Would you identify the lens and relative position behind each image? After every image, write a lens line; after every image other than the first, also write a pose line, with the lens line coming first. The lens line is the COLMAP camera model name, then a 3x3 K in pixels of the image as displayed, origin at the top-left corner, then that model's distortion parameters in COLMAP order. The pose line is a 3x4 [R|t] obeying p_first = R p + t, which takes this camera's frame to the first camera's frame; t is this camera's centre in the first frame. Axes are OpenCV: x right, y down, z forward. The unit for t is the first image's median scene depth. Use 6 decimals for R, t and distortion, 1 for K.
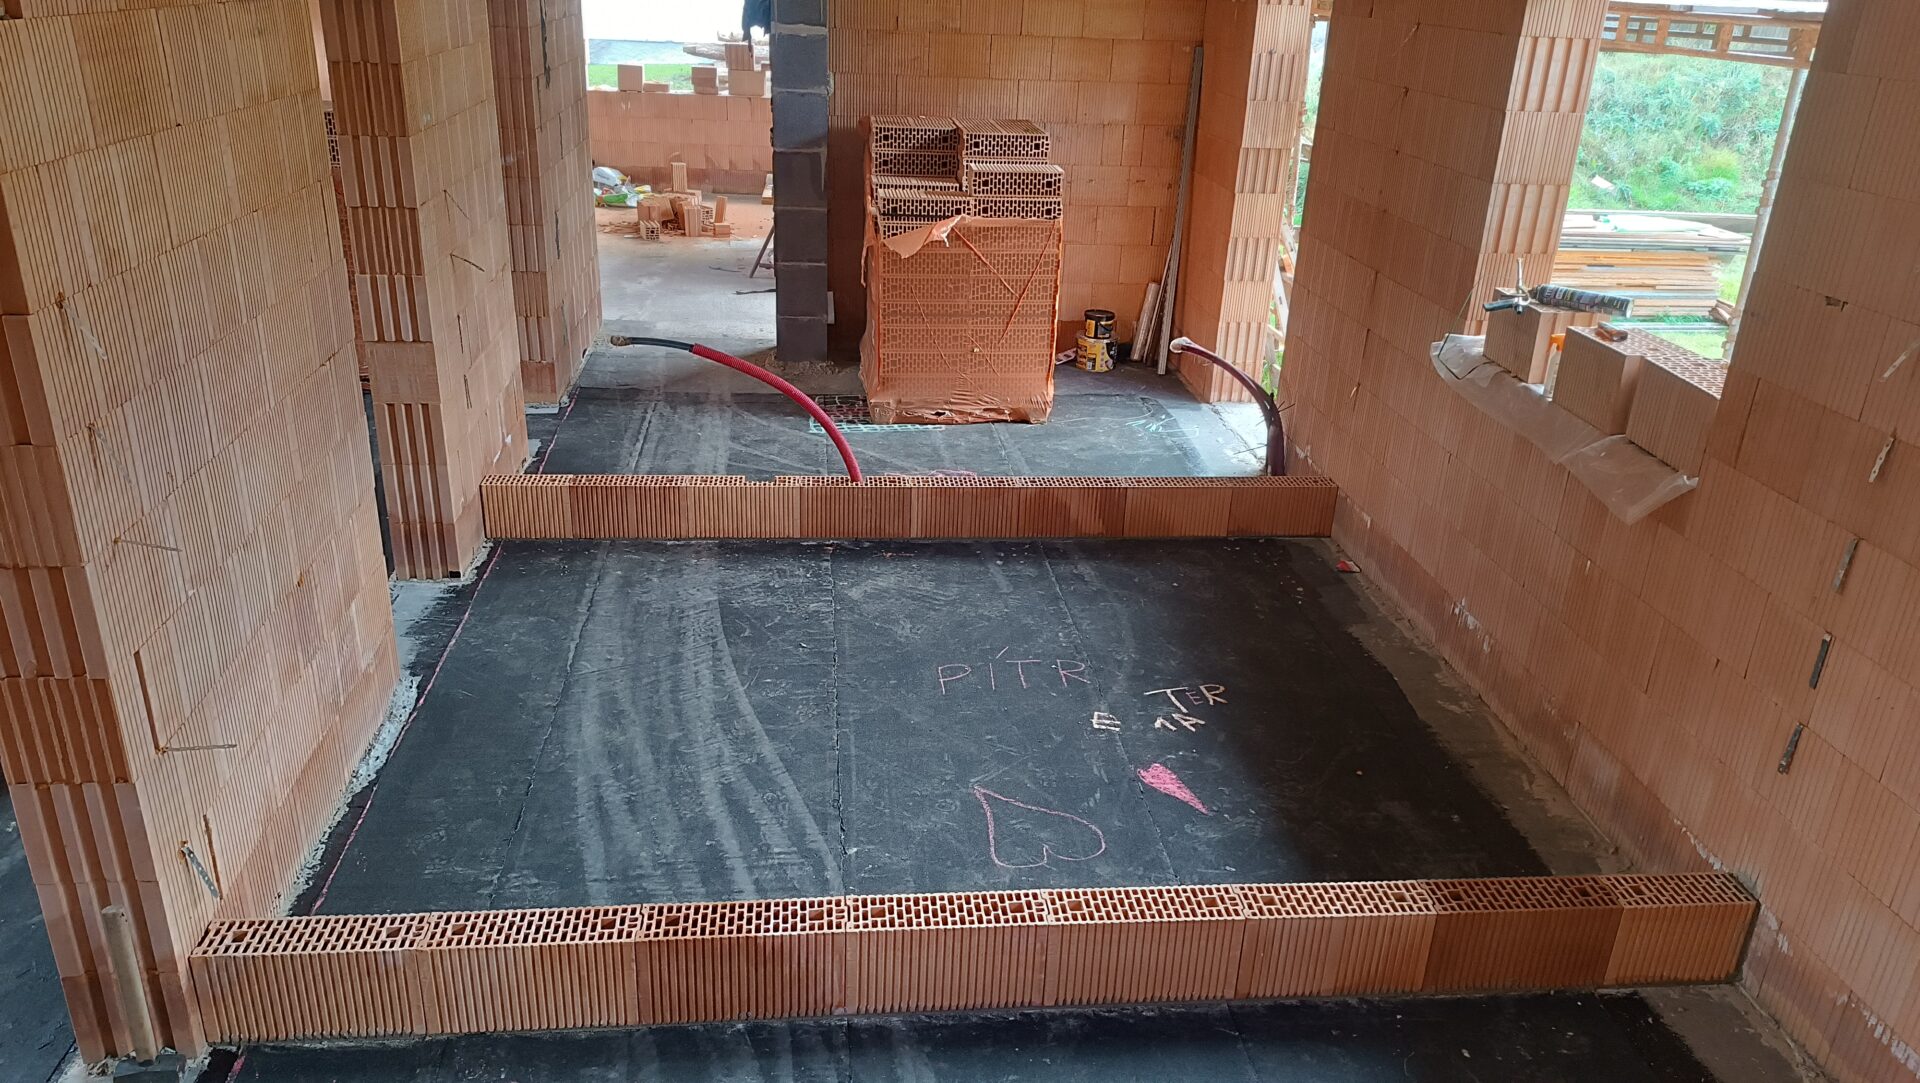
lens RADIAL K [[1366.5, 0, 963.3], [0, 1366.5, 541.7], [0, 0, 1]] dist [0.037099, -0.038564]
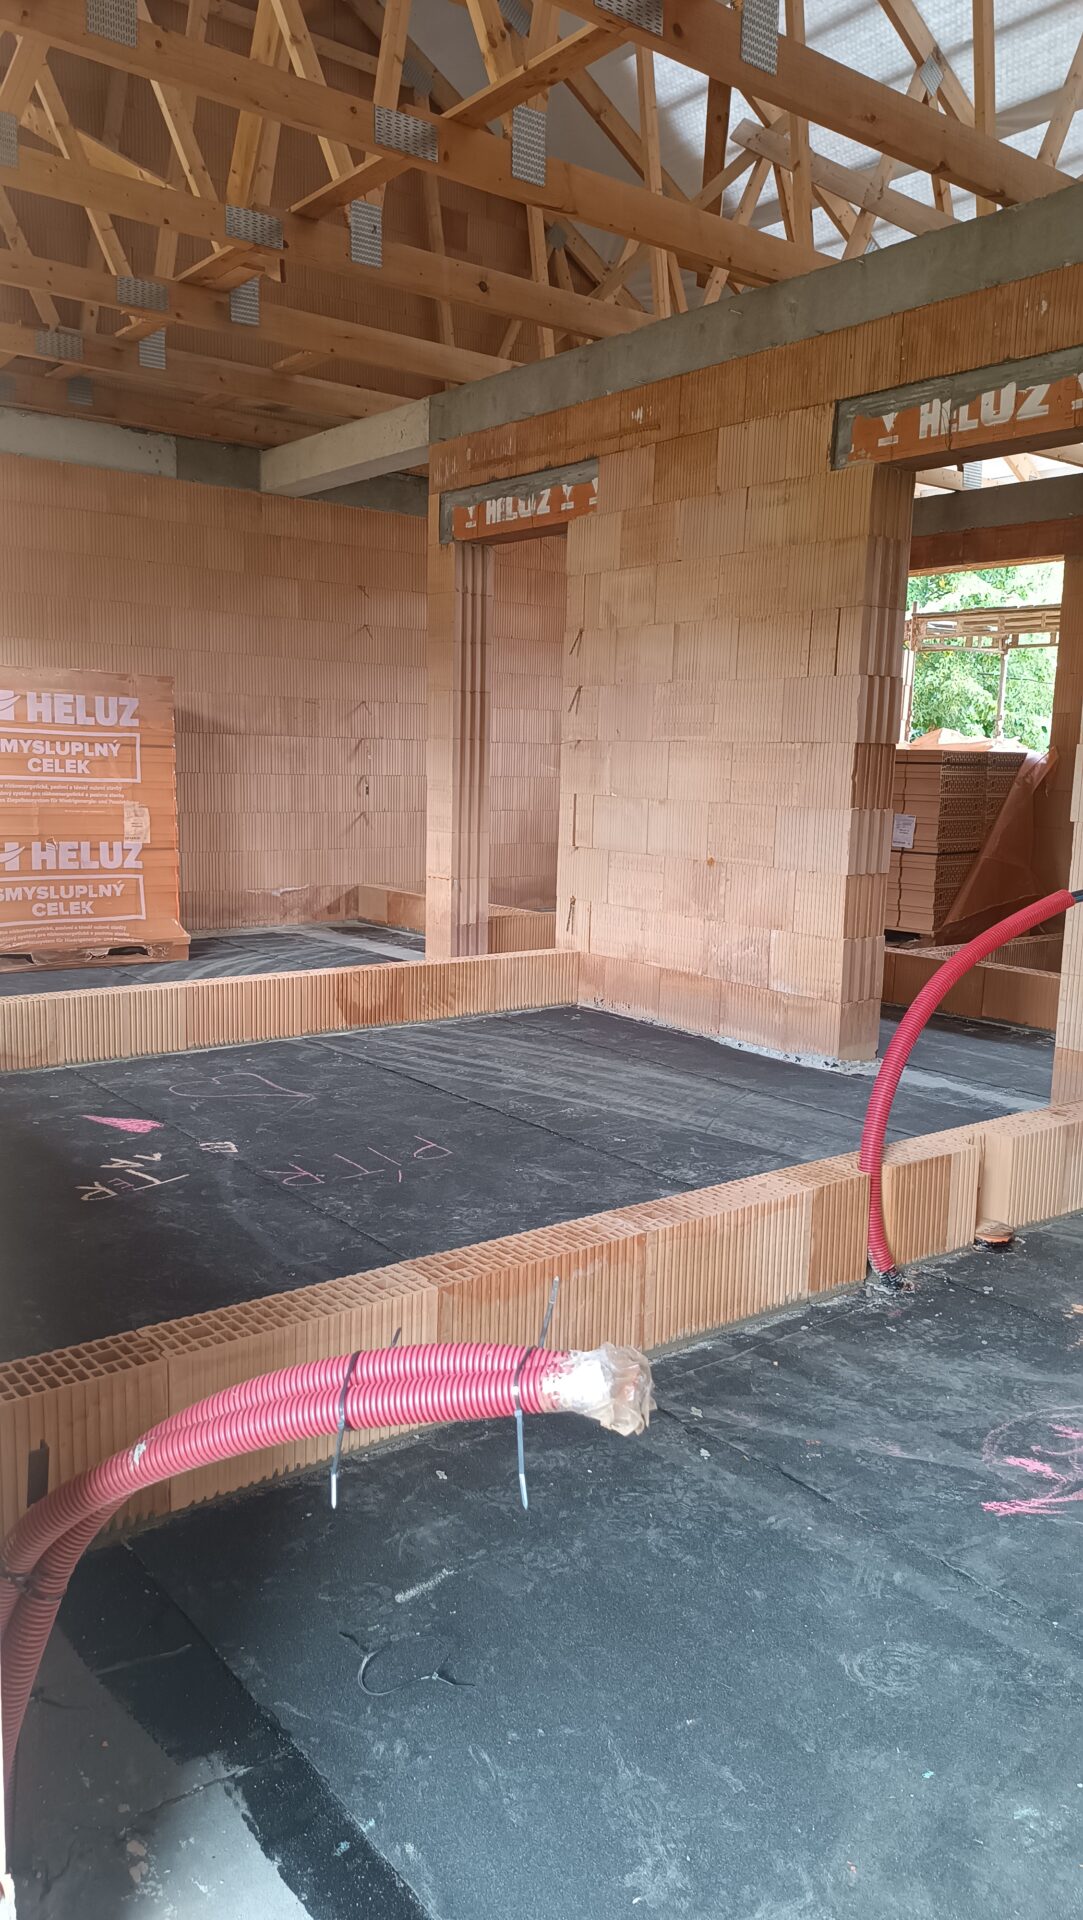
lens RADIAL K [[1366.5, 0, 534.0], [0, 1366.5, 962.7], [0, 0, 1]] dist [0.037099, -0.038564]
pose [[-0.849481, 0.005446, -0.527590, 0.382366], [-0.268577, 0.856236, 0.441279, -0.388591], [0.454145, 0.516557, -0.725894, 1.634053]]
